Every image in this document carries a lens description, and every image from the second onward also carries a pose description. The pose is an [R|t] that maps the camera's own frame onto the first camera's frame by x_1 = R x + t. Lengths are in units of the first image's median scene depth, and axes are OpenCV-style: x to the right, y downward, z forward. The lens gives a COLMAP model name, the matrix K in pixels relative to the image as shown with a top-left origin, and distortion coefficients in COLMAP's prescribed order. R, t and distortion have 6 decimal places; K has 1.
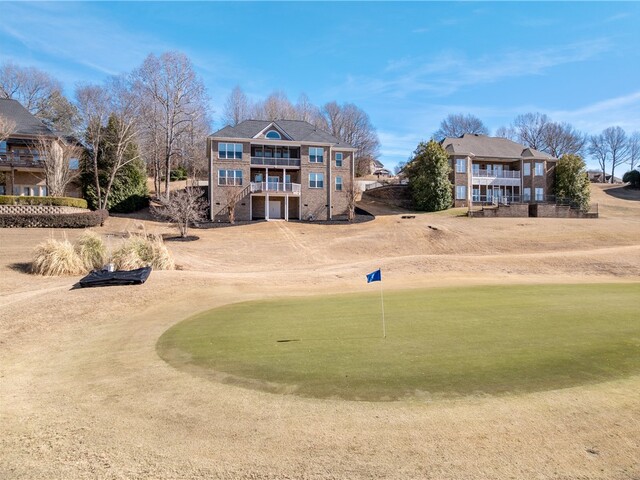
lens RADIAL K [[450.8, 0, 320.0], [0, 450.8, 240.0], [0, 0, 1]] dist [-0.042326, -0.002353]
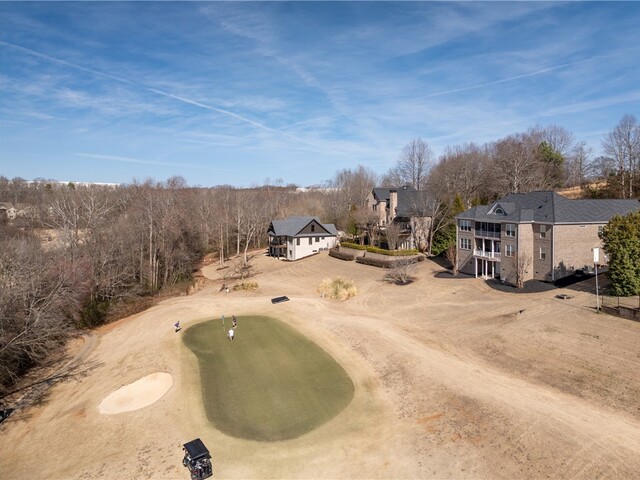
lens RADIAL K [[444.6, 0, 320.5], [0, 444.6, 193.5], [0, 0, 1]] dist [-0.057752, -0.000732]
pose [[0.118545, 0.002130, -0.992946, 1.126851], [0.001256, 0.999997, 0.002295, -0.292440], [0.992948, -0.001519, 0.118542, 0.333488]]
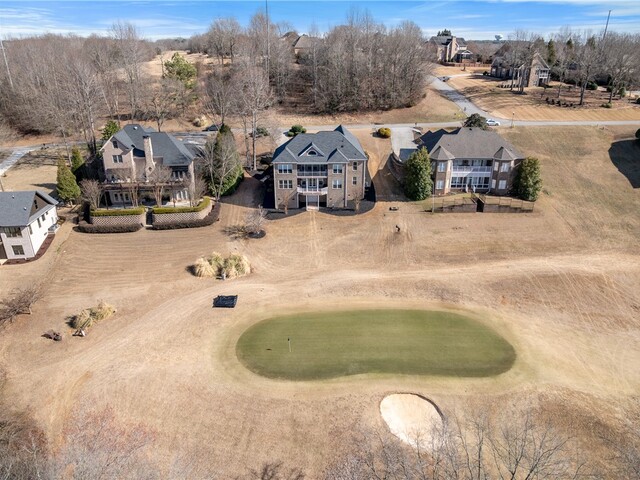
lens RADIAL K [[450.8, 0, 320.0], [0, 450.8, 240.0], [0, 0, 1]] dist [-0.042326, -0.002353]
pose [[0.971138, 0.095389, -0.218614, 0.305225], [-0.003490, 0.922133, 0.386856, -0.574504], [0.238493, -0.374928, 0.895852, -0.551400]]
